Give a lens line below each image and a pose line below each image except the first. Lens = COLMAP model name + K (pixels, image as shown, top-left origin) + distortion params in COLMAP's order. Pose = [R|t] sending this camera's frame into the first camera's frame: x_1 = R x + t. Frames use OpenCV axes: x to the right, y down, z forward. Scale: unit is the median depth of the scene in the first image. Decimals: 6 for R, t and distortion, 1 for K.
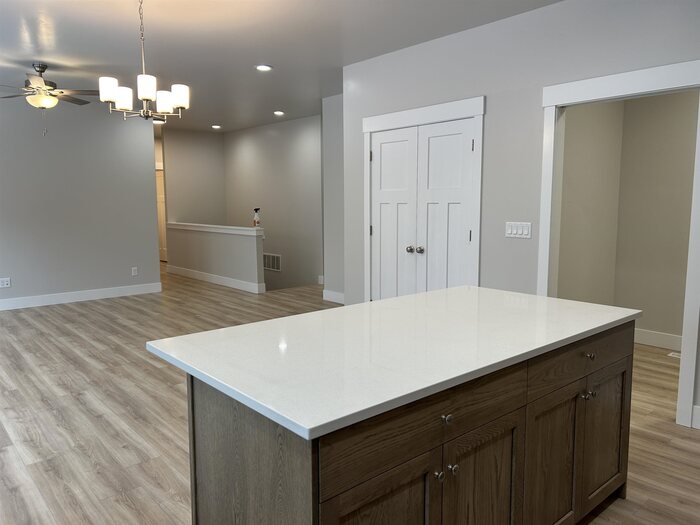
lens RADIAL K [[523.4, 0, 351.9], [0, 523.4, 258.9], [0, 0, 1]] dist [0.067344, -0.081367]
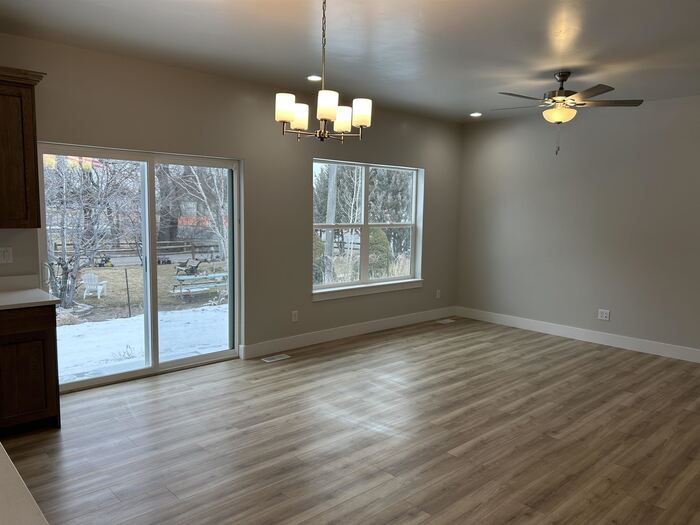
lens RADIAL K [[523.4, 0, 345.7], [0, 523.4, 265.5], [0, 0, 1]] dist [0.067344, -0.081367]
pose [[0.012056, 0.111527, -0.993688, 0.342391], [-0.122444, 0.986446, 0.109229, -0.119443], [0.992402, 0.120355, 0.025548, 0.741813]]
